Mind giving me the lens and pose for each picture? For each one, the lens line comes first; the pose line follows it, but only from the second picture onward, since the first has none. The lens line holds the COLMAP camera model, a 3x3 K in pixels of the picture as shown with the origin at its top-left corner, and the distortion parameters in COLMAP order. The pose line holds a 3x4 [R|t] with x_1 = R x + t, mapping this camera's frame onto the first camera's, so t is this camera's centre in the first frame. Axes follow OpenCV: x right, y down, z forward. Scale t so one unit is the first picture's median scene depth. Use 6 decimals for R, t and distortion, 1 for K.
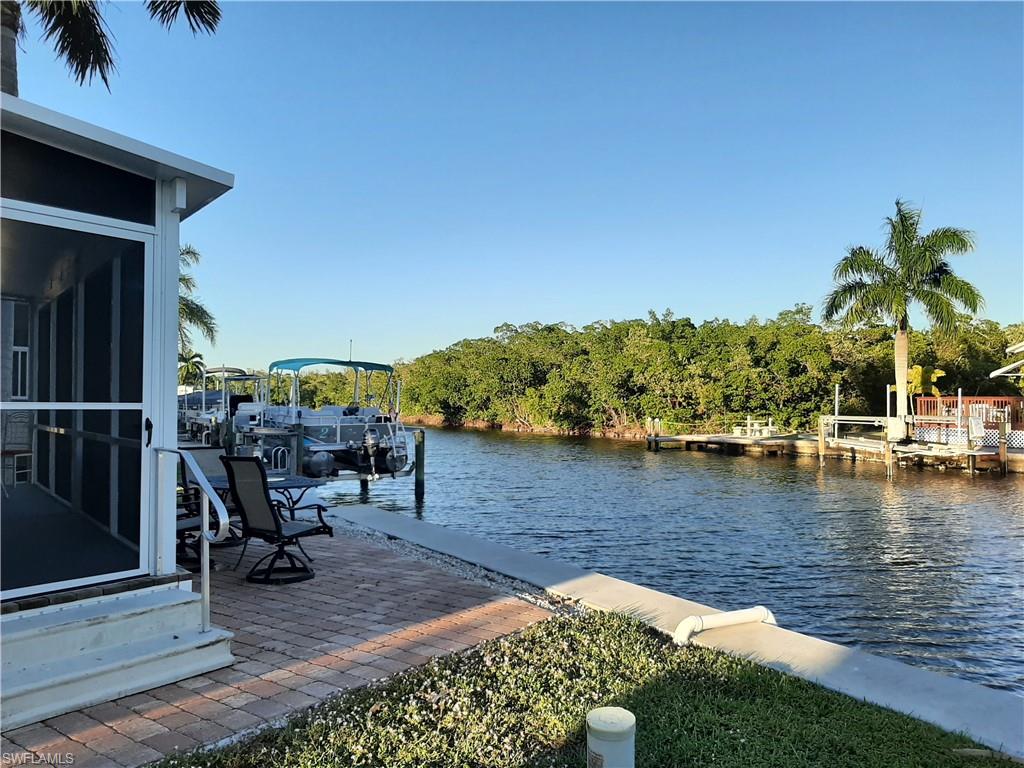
lens RADIAL K [[804.3, 0, 523.6], [0, 804.3, 387.5], [0, 0, 1]] dist [0.089615, -0.159270]
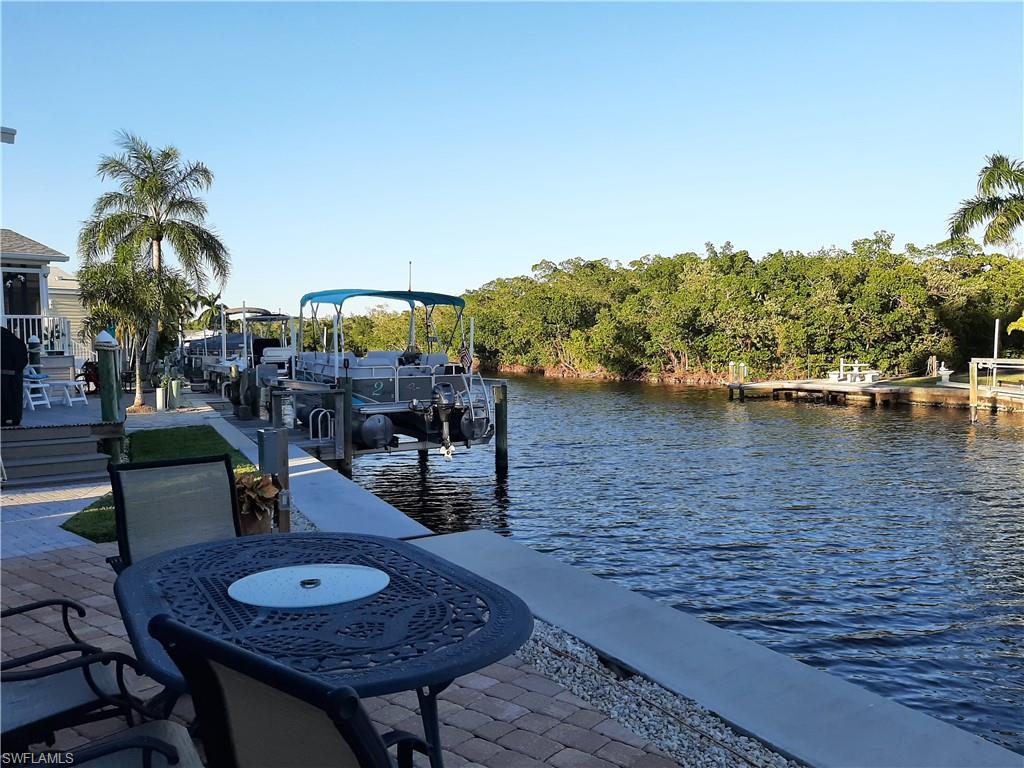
lens RADIAL K [[804.3, 0, 523.6], [0, 804.3, 387.5], [0, 0, 1]] dist [0.089615, -0.159270]
pose [[0.999566, -0.005548, -0.028938, -0.038678], [0.007587, 0.997460, 0.070821, 0.001574], [0.028472, -0.071010, 0.997069, 0.112284]]
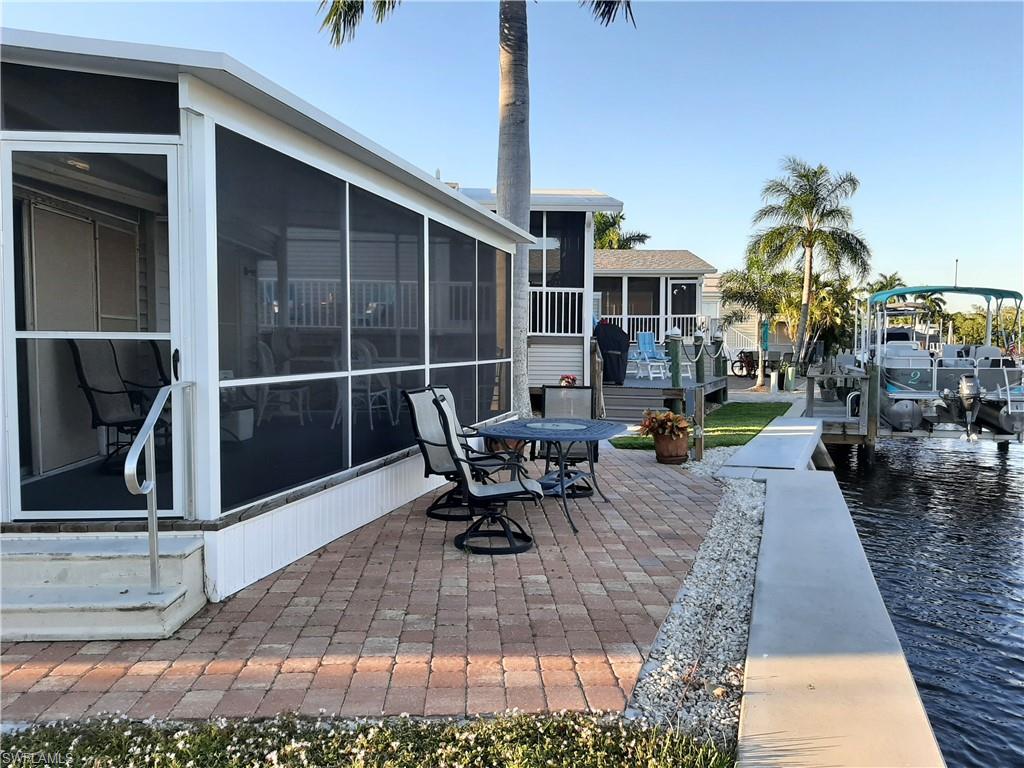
lens RADIAL K [[804.3, 0, 523.6], [0, 804.3, 387.5], [0, 0, 1]] dist [0.089615, -0.159270]
pose [[0.652422, 0.047562, -0.756362, 0.049203], [0.009012, 0.997471, 0.070497, 0.001951], [0.757802, -0.052810, 0.650344, 0.070143]]
